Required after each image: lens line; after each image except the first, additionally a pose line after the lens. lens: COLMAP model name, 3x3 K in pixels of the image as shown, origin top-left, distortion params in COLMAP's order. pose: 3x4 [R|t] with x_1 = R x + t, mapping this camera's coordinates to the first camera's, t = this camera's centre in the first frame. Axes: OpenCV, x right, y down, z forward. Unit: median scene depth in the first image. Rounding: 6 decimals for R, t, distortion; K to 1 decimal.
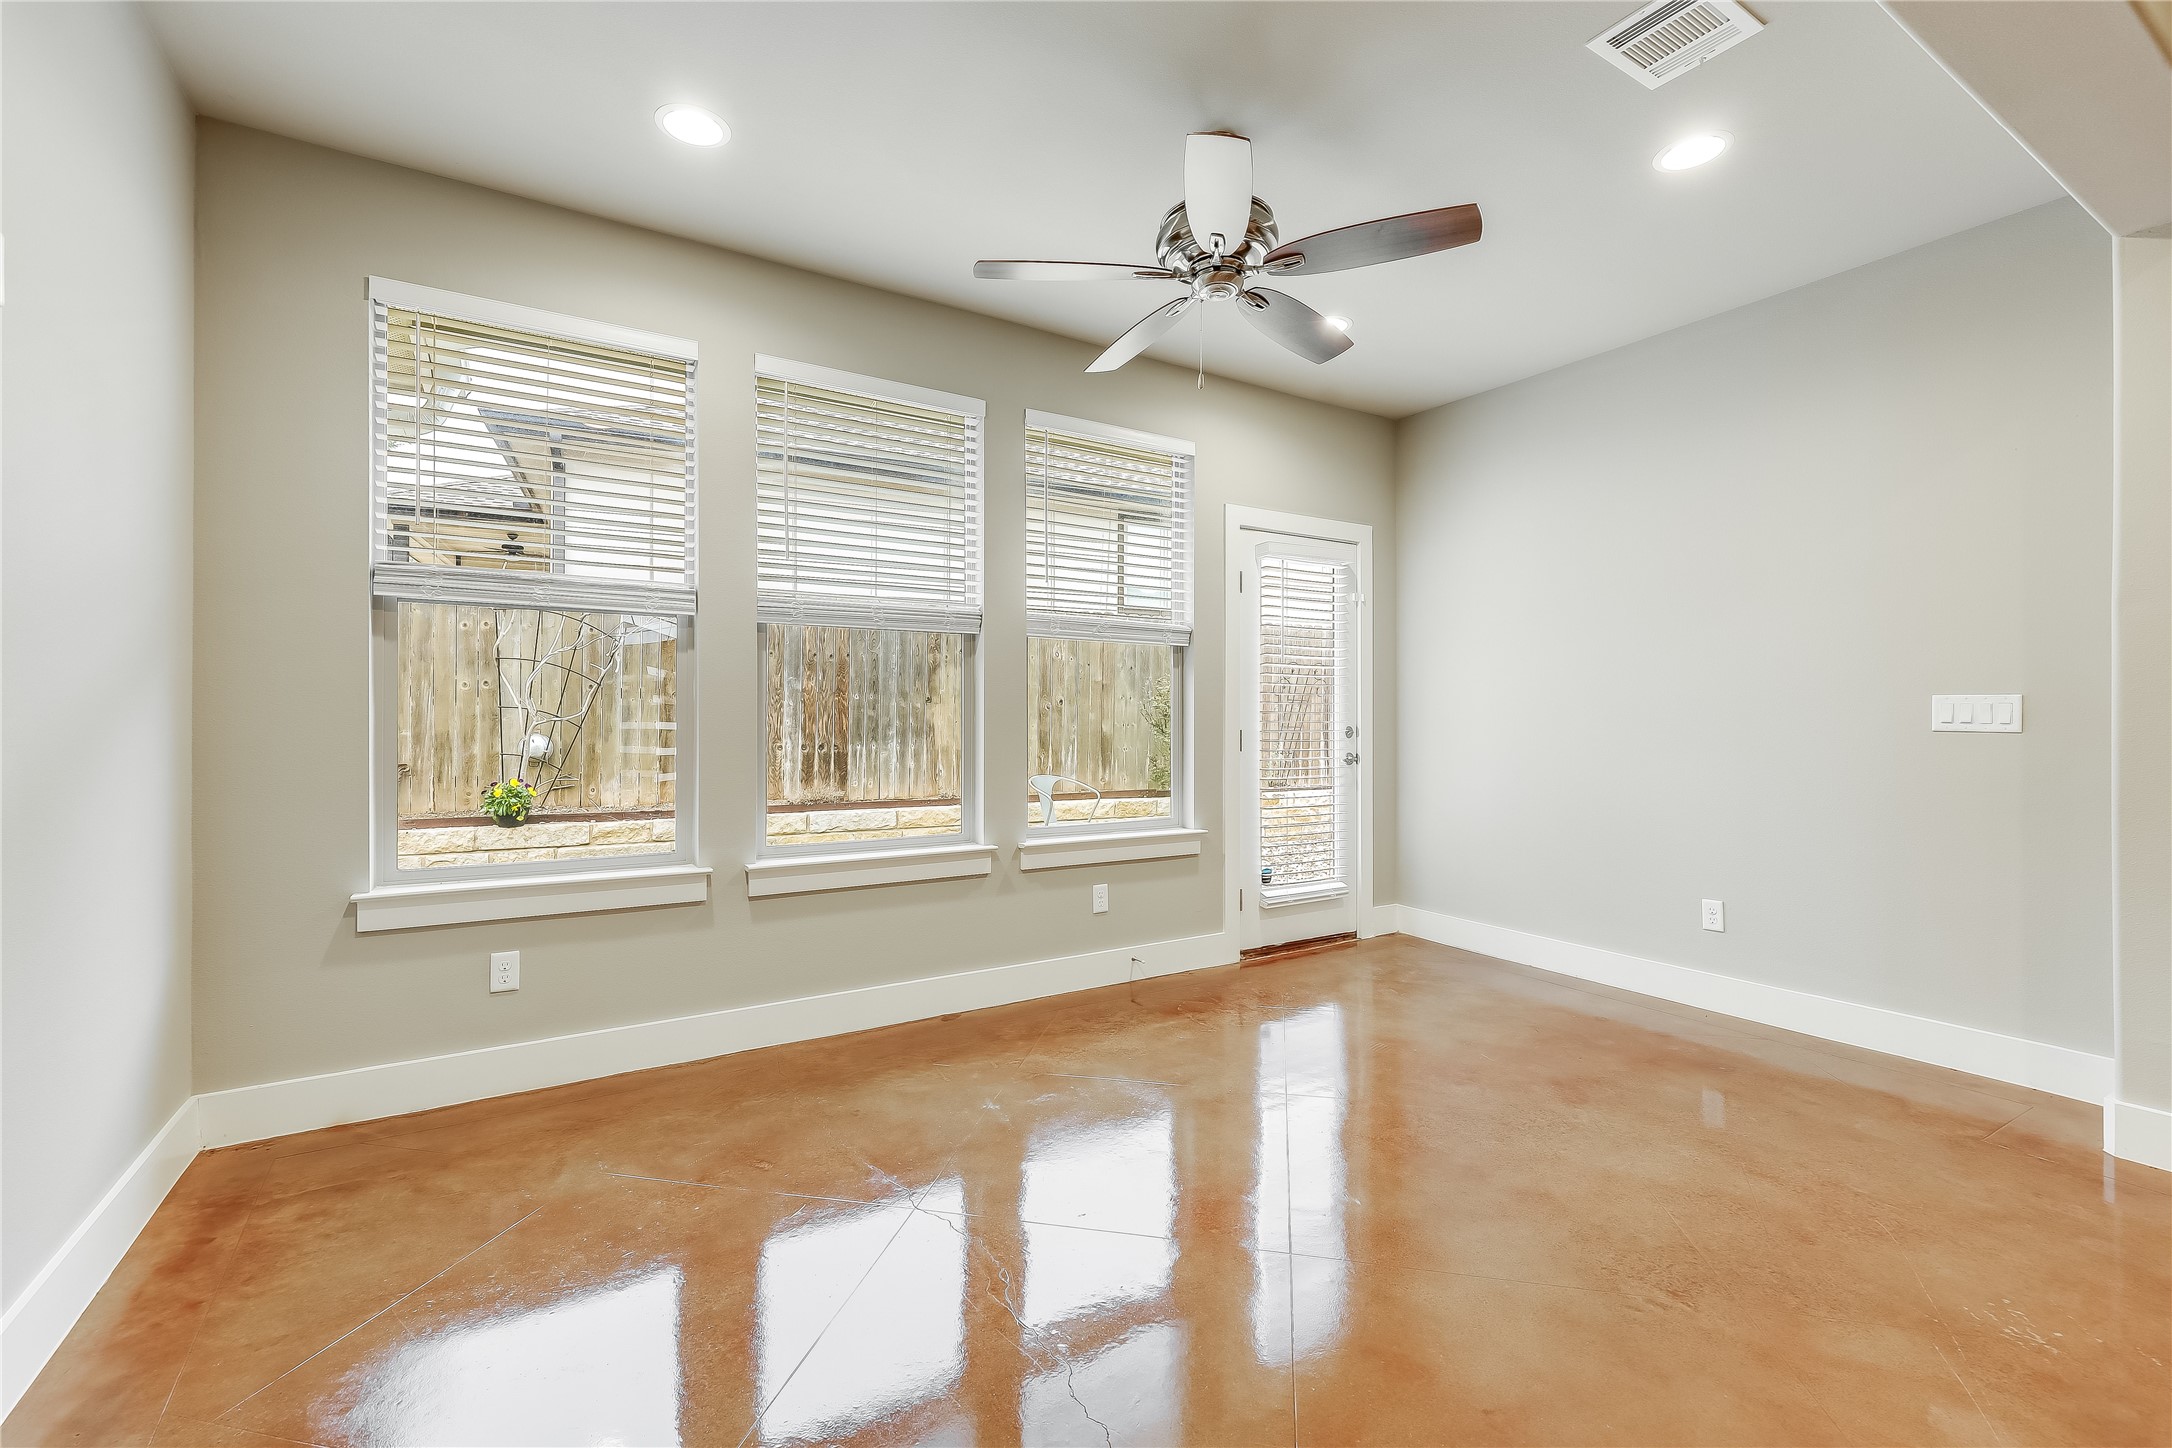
lens RADIAL K [[918.4, 0, 1073.8], [0, 918.4, 715.3], [0, 0, 1]] dist [0.001188, 0.000255]
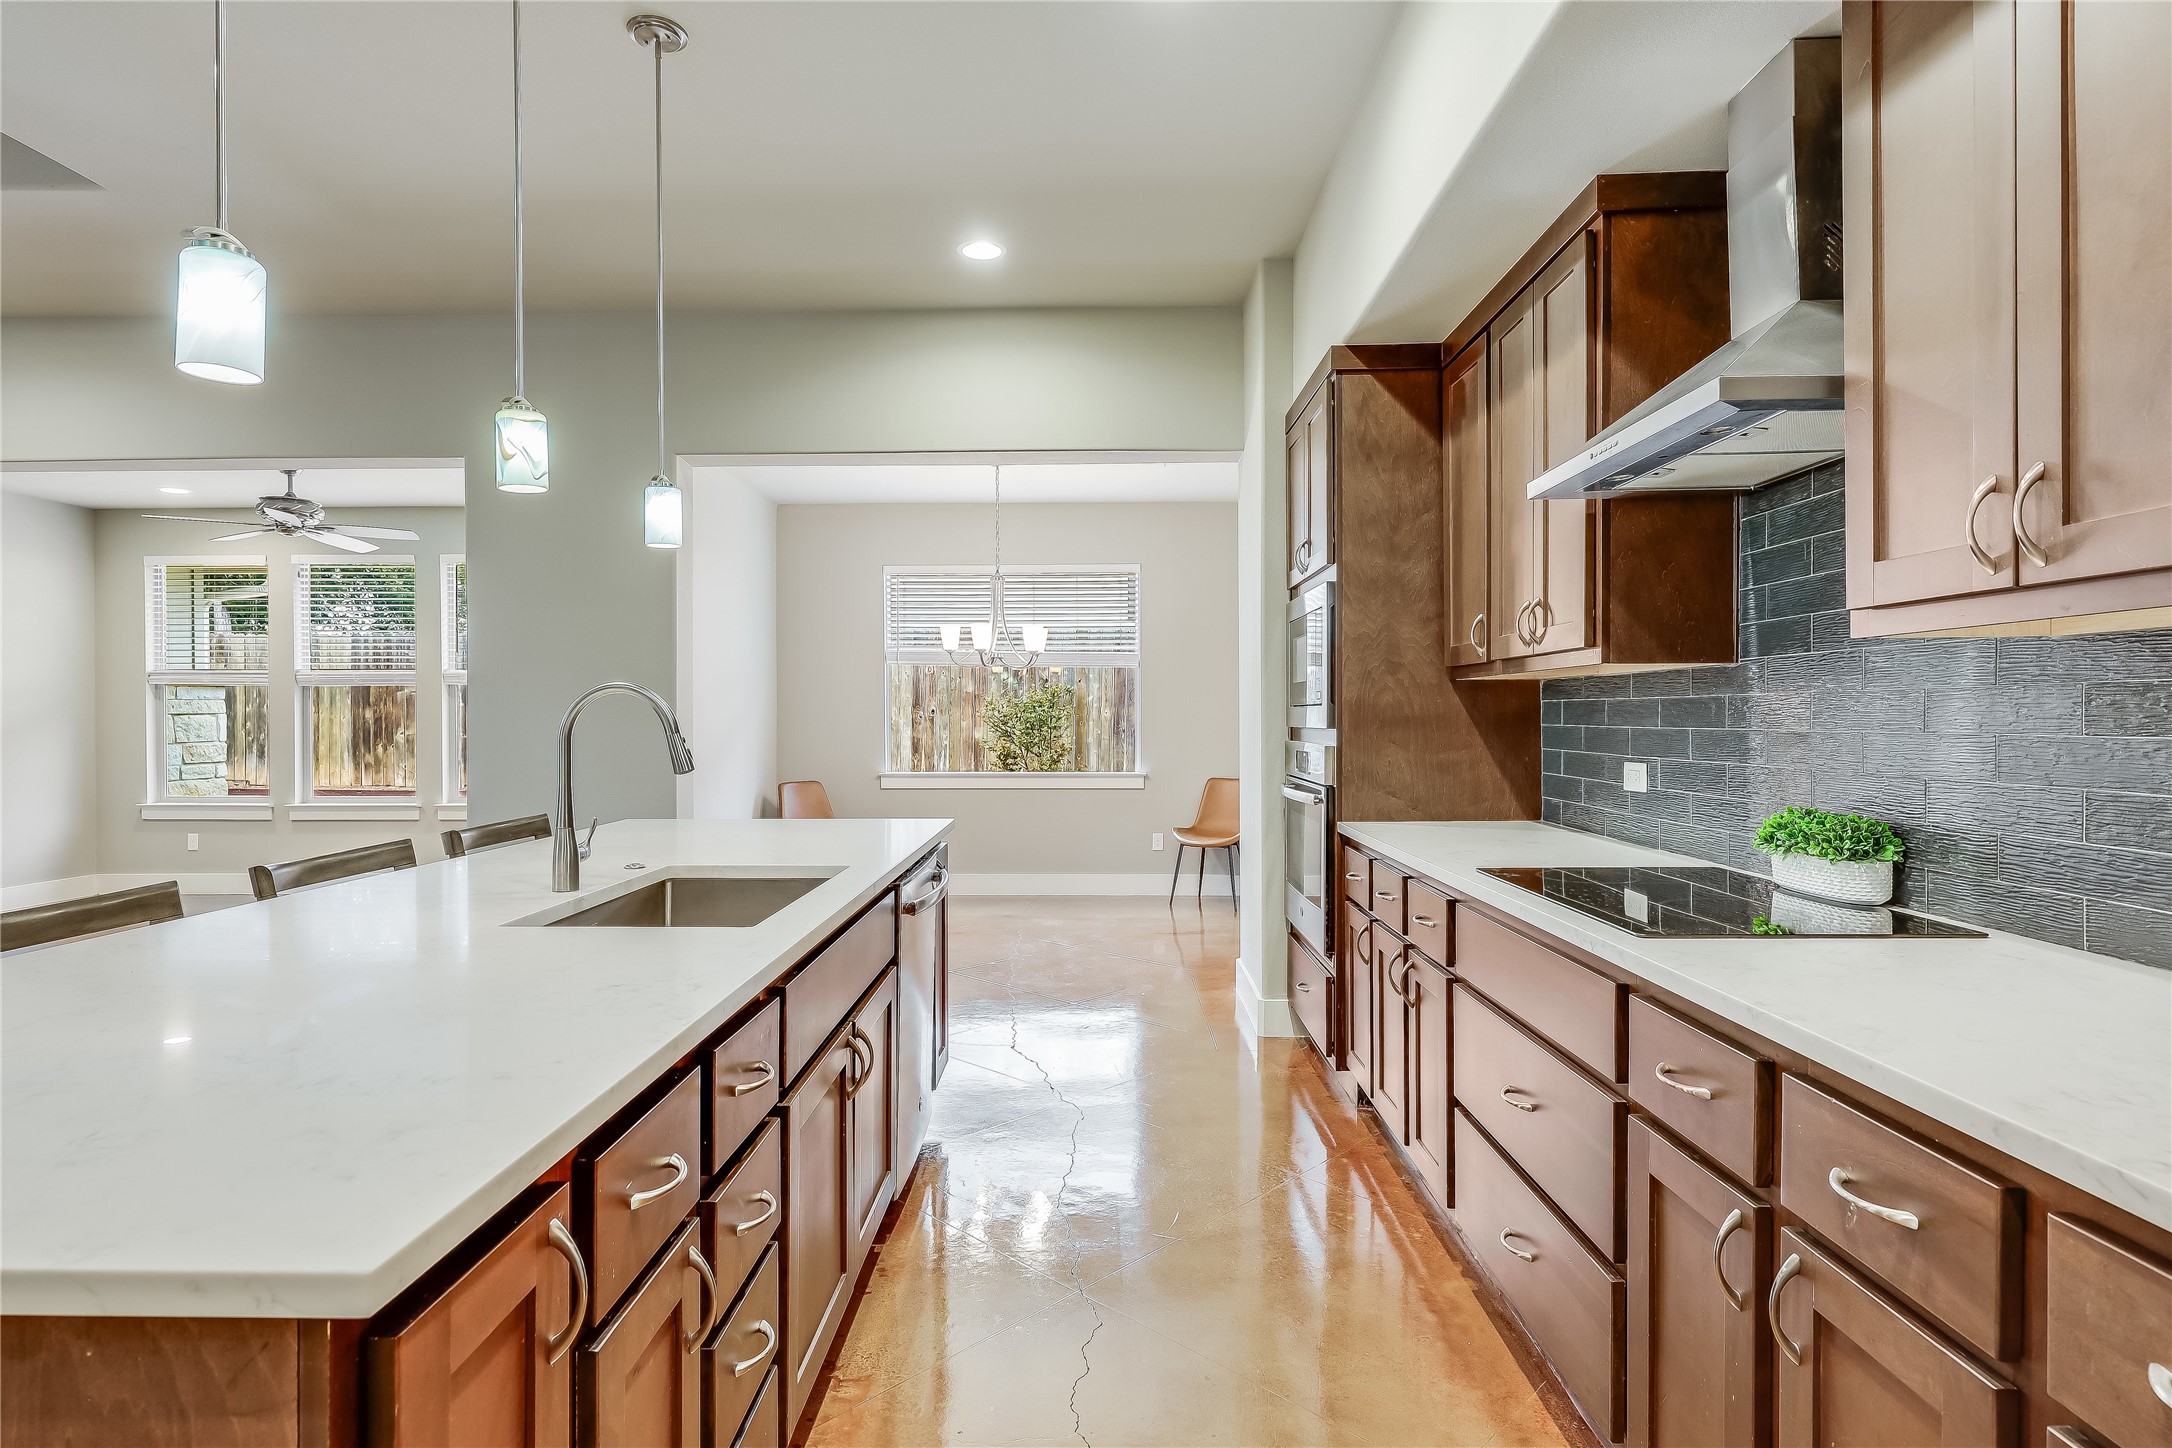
lens RADIAL K [[1122.0, 0, 1080.2], [0, 1122.0, 721.1], [0, 0, 1]] dist [0.000439, -0.000801]
pose [[0.839499, -0.000611, -0.543361, 0.992726], [0.005052, 0.999965, 0.006681, -0.012836], [0.543338, -0.008353, 0.839472, -0.059111]]
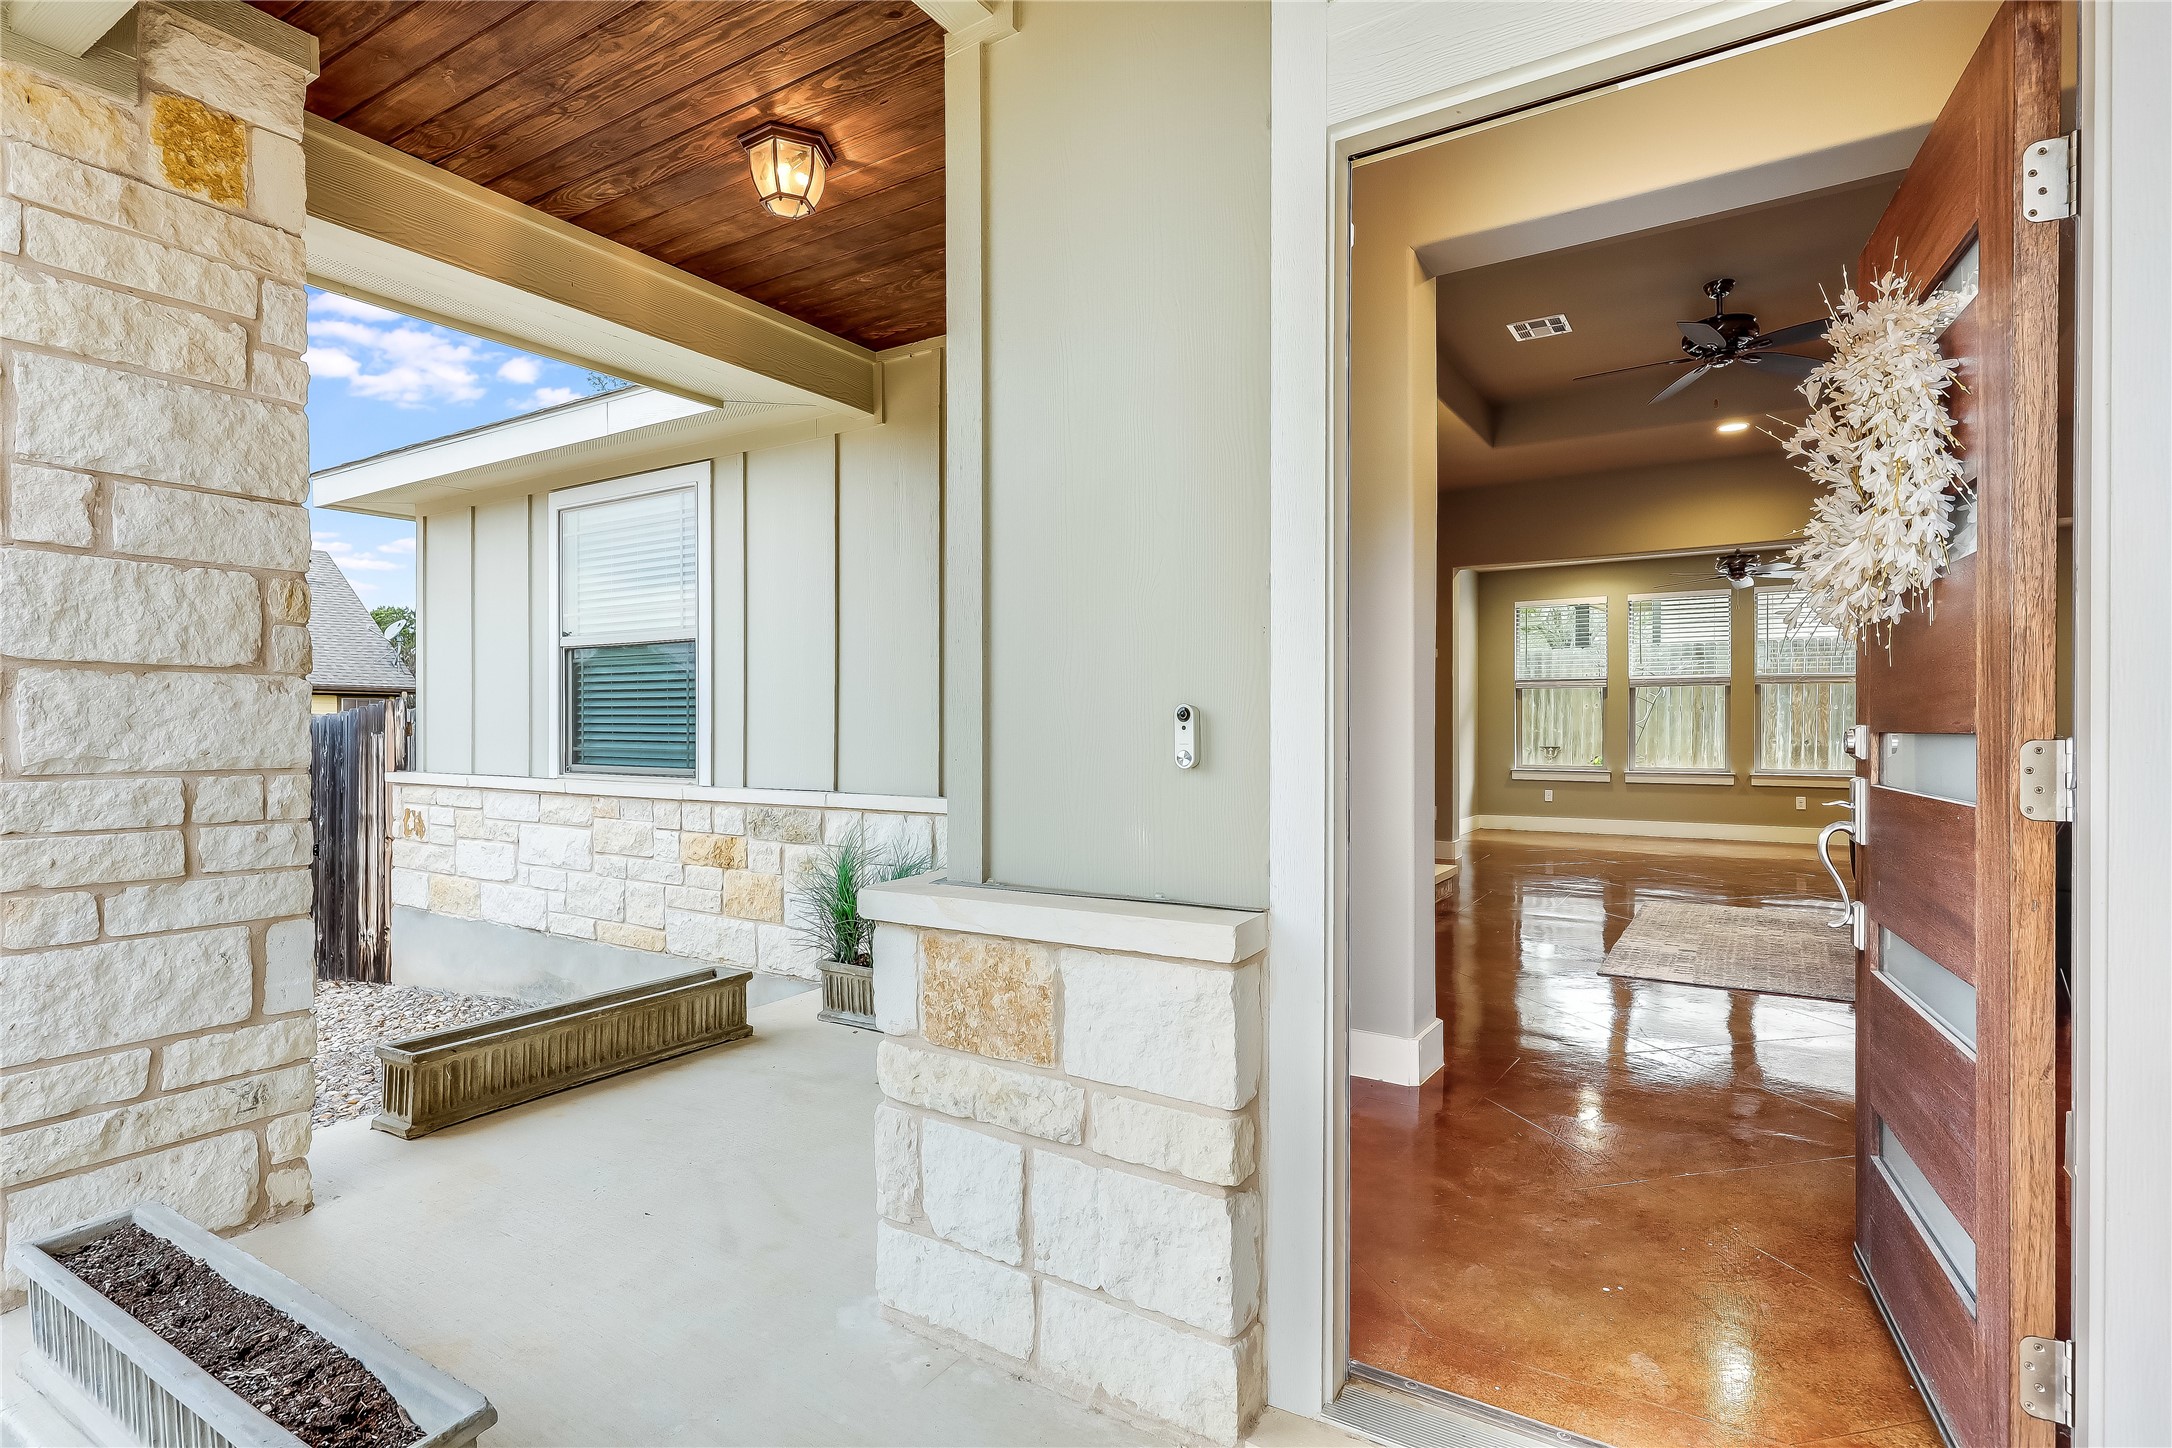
lens RADIAL K [[1122.0, 0, 1063.1], [0, 1122.0, 736.1], [0, 0, 1]] dist [0.000439, -0.000801]
pose [[0.442369, 0.004116, -0.896824, 0.807985], [0.004657, 0.999965, 0.006887, 0.007117], [0.896821, -0.007223, 0.442334, -0.856711]]
